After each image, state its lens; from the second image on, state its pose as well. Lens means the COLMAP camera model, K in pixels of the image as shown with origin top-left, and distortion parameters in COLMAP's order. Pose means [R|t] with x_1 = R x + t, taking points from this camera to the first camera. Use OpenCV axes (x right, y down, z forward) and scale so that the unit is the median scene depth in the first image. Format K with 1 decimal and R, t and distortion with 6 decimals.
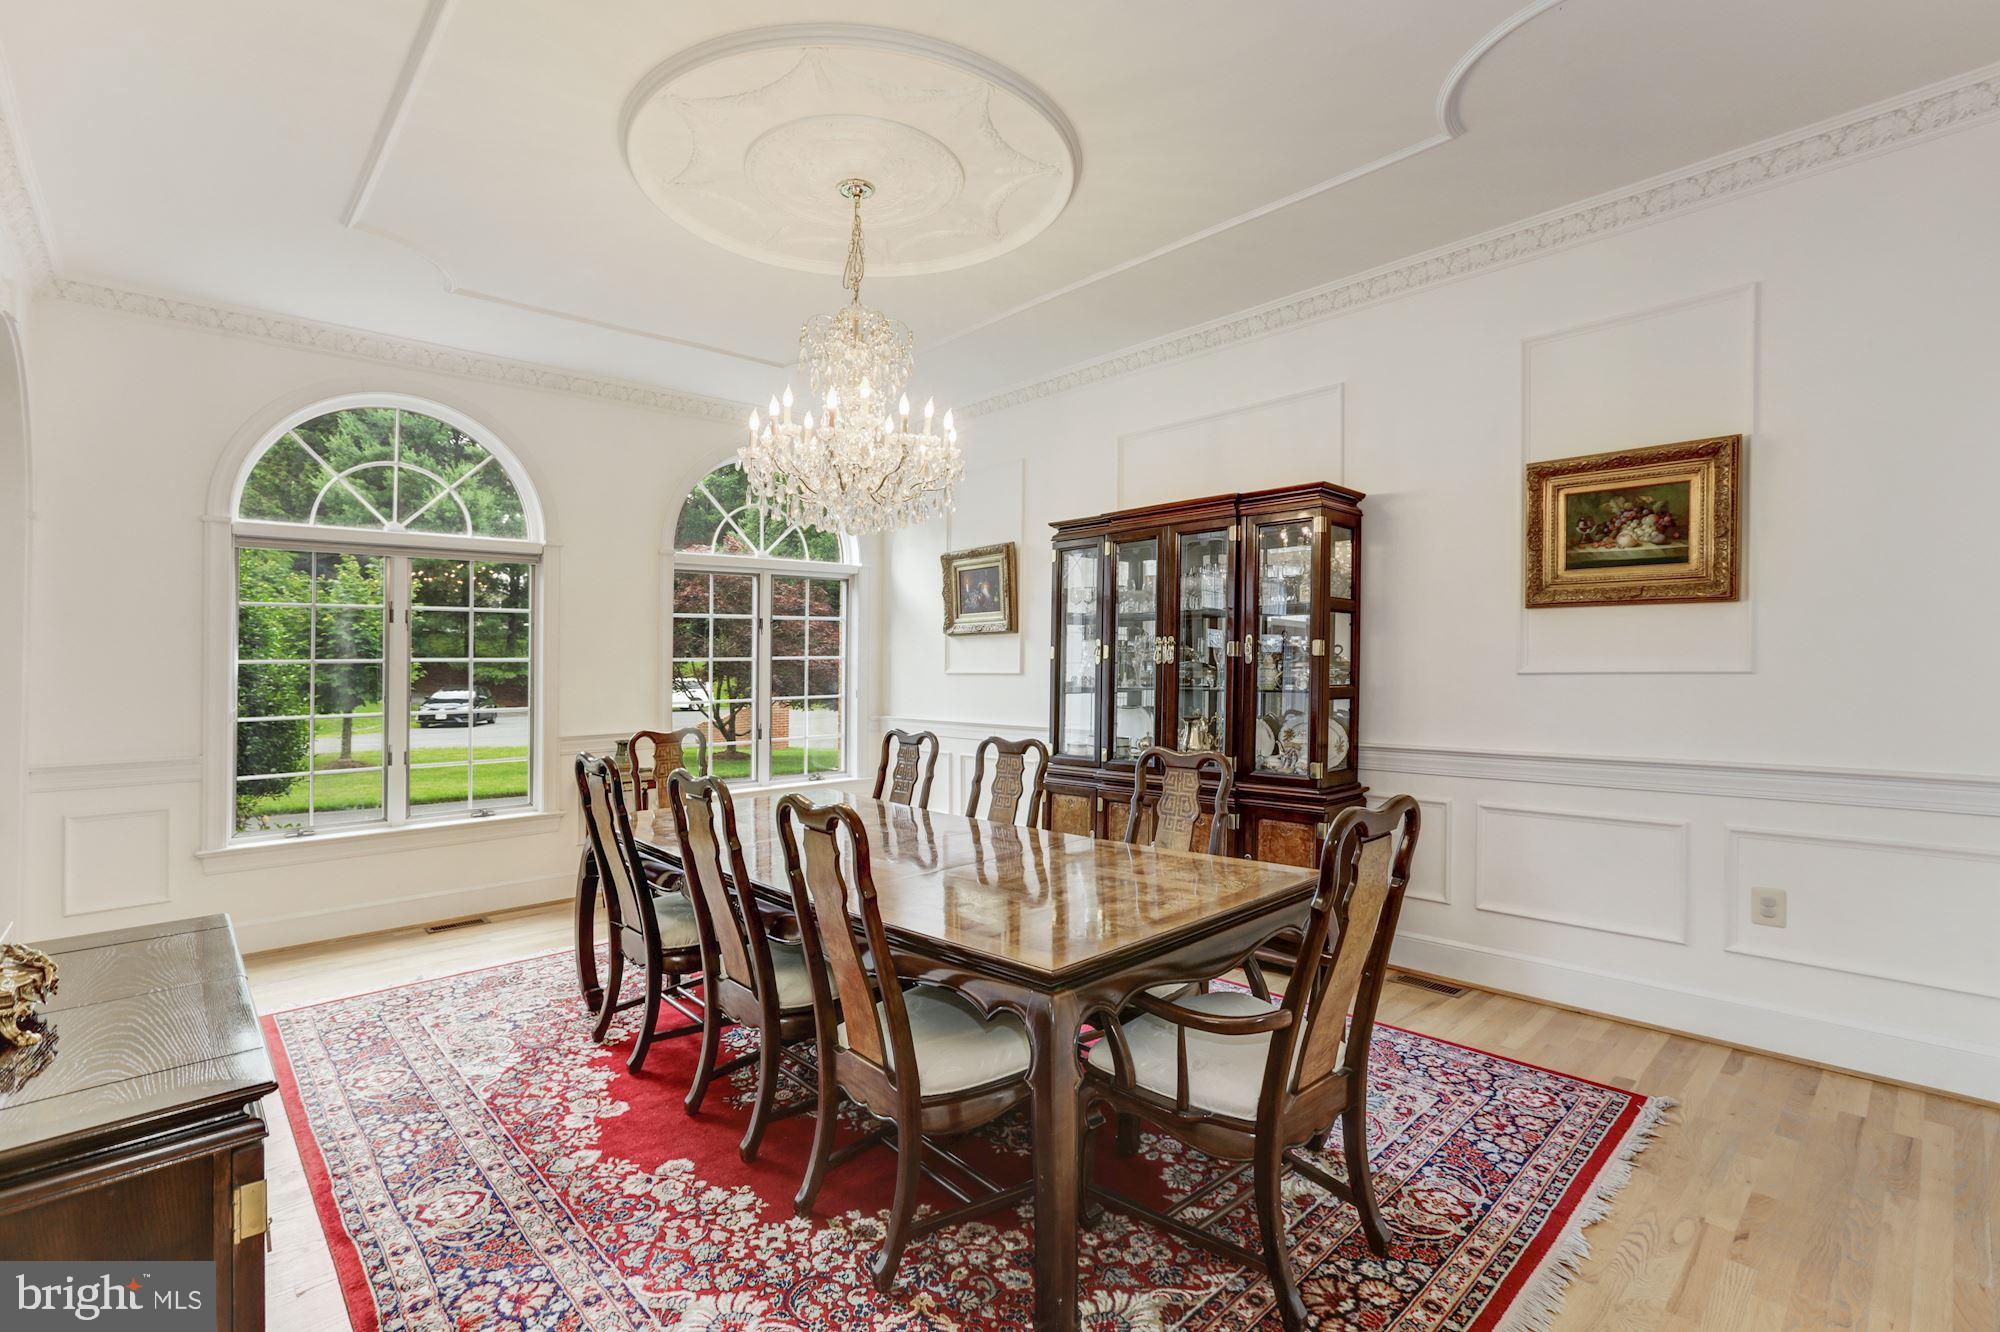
lens RADIAL K [[905.0, 0, 1000.0], [0, 905.0, 666.0], [0, 0, 1]] dist [-0.028135, -0.000315]
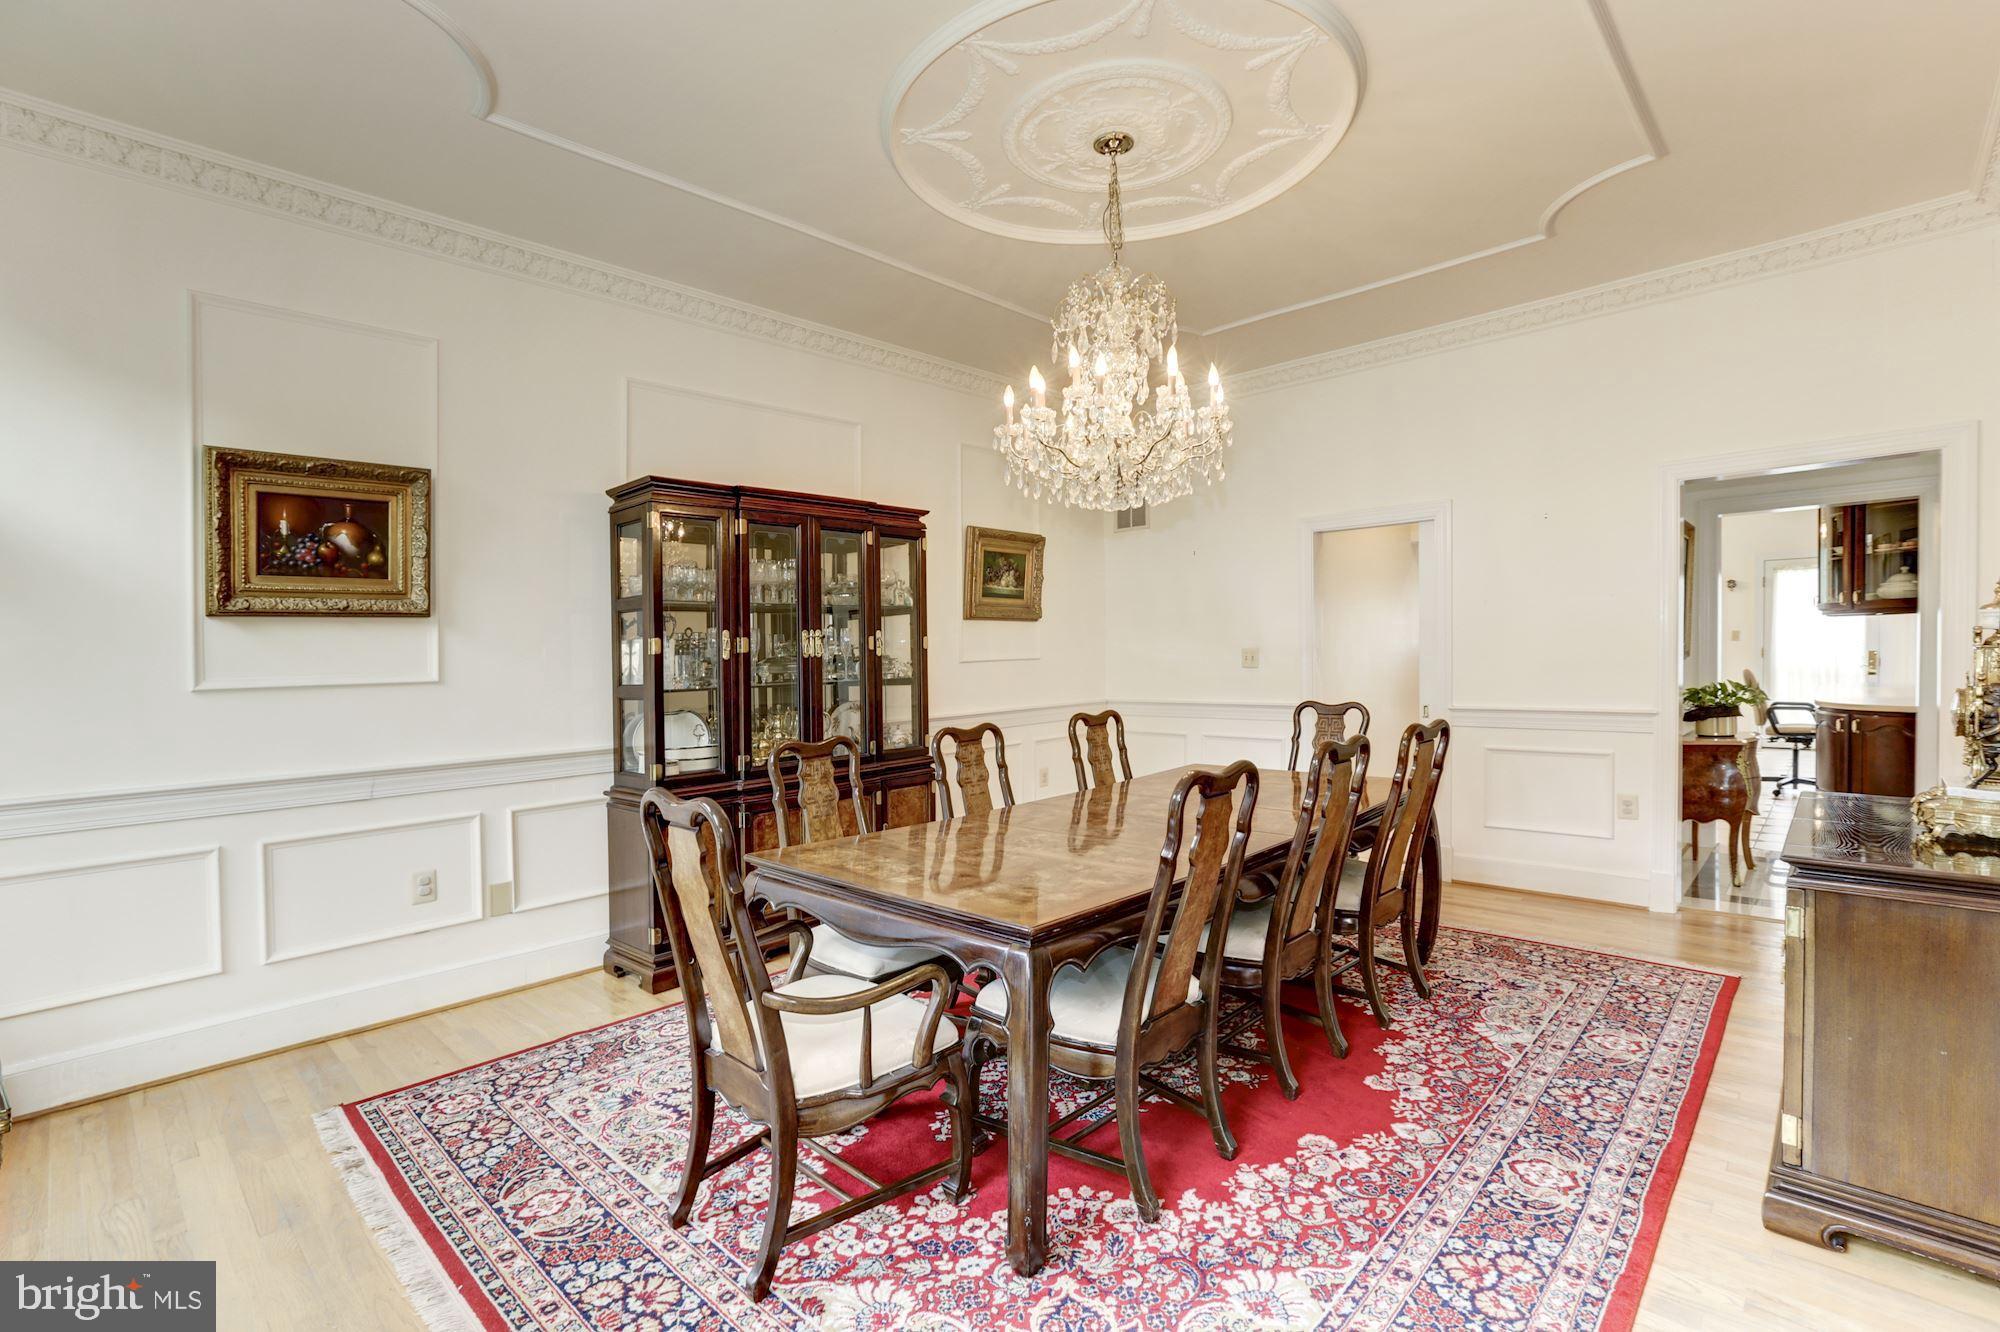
lens RADIAL K [[908.0, 0, 991.2], [0, 908.0, 673.8], [0, 0, 1]] dist [-0.031408, 0.000257]
pose [[-0.046426, -0.010323, 0.998868, -1.482321], [0.032089, 0.999415, 0.011820, 0.019653], [-0.998406, 0.032601, -0.046068, 1.545684]]
